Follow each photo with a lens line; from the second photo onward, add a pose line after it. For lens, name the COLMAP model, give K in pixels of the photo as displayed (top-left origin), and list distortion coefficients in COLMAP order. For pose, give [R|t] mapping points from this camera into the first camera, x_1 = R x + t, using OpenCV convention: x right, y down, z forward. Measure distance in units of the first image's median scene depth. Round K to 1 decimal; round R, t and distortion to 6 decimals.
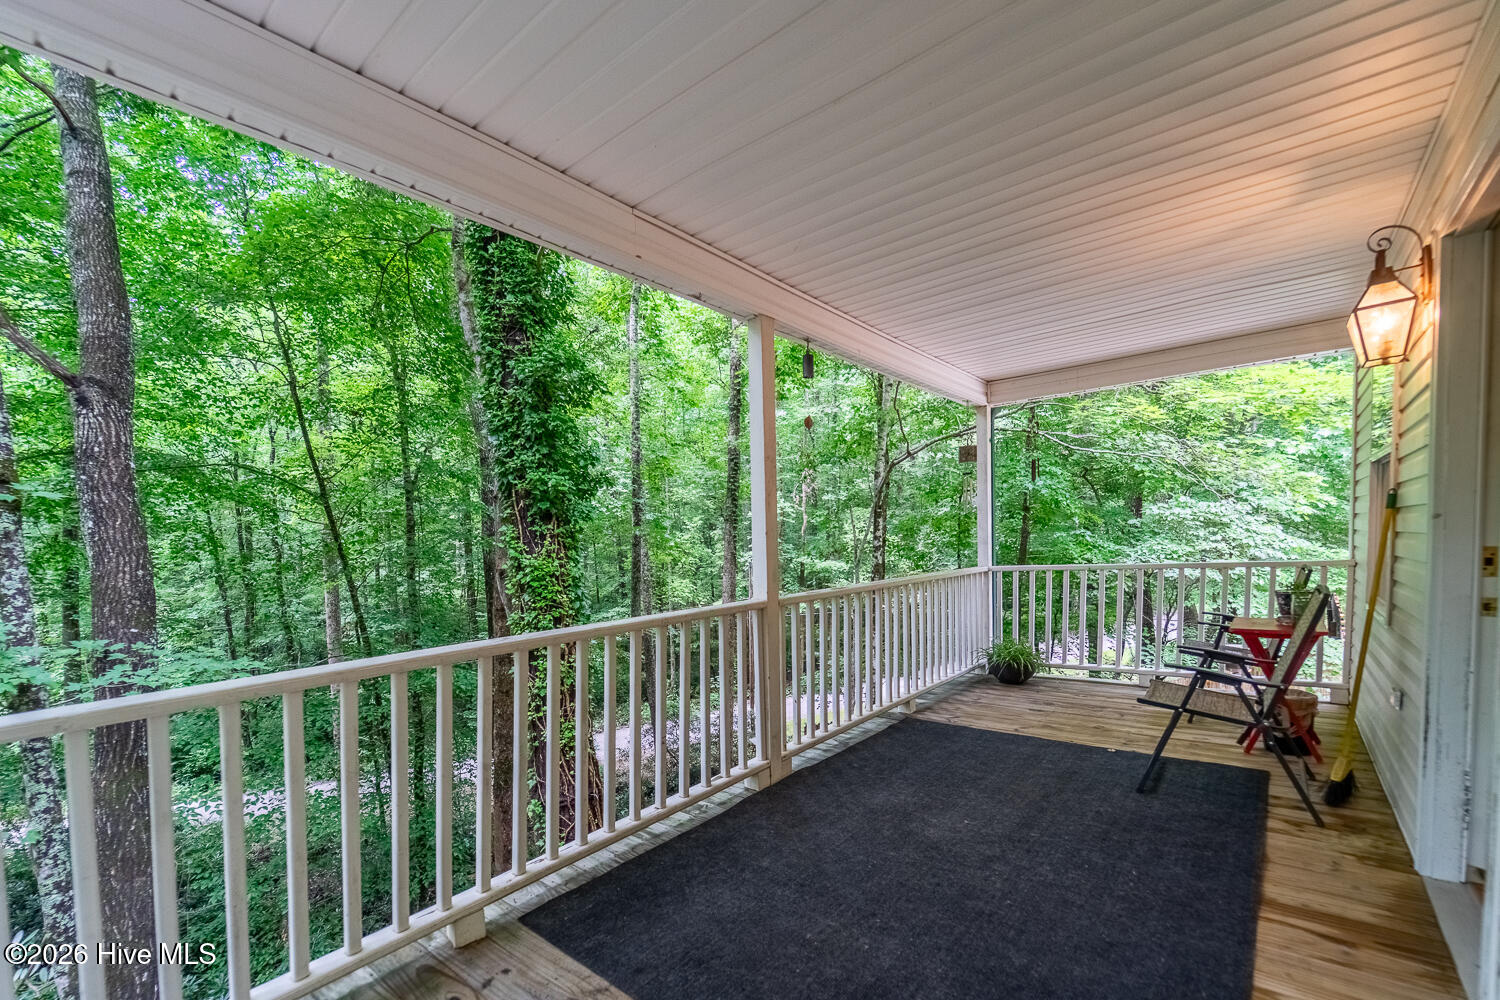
lens RADIAL K [[649.0, 0, 758.1], [0, 649.0, 579.6], [0, 0, 1]] dist [-0.003442, -0.000865]
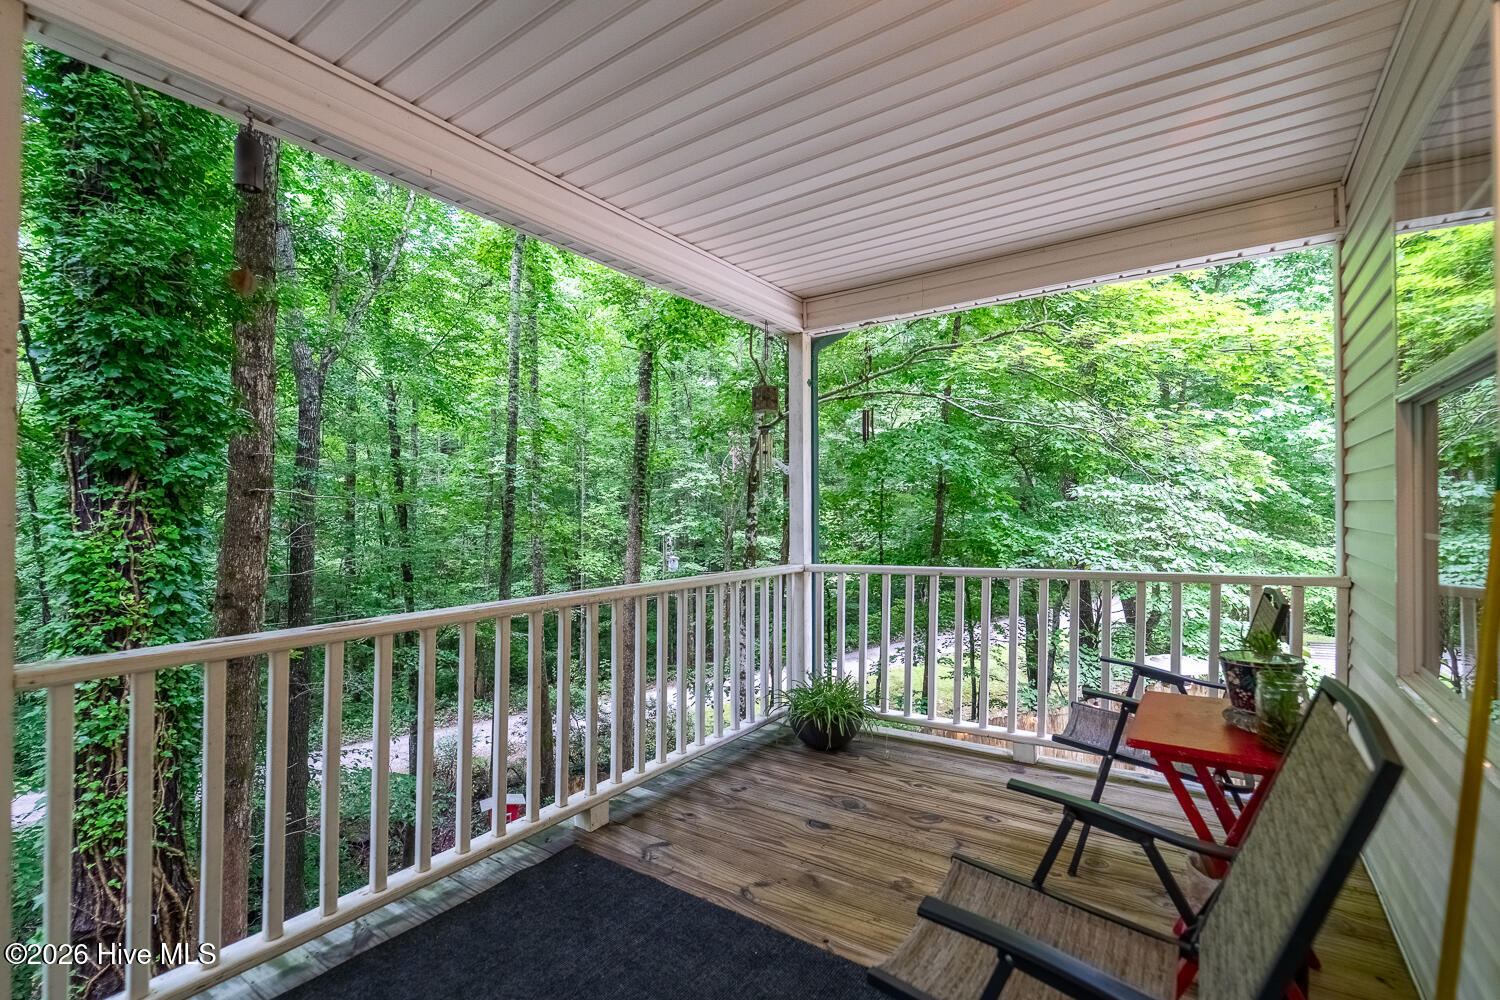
lens RADIAL K [[615.5, 0, 750.0], [0, 615.5, 500.0], [0, 0, 1]] dist [0.000525, -0.000250]
pose [[0.999436, 0.025095, 0.022325, 0.160238], [-0.023148, 0.996233, -0.083574, -0.018058], [-0.024338, 0.083010, 0.996251, 0.199201]]
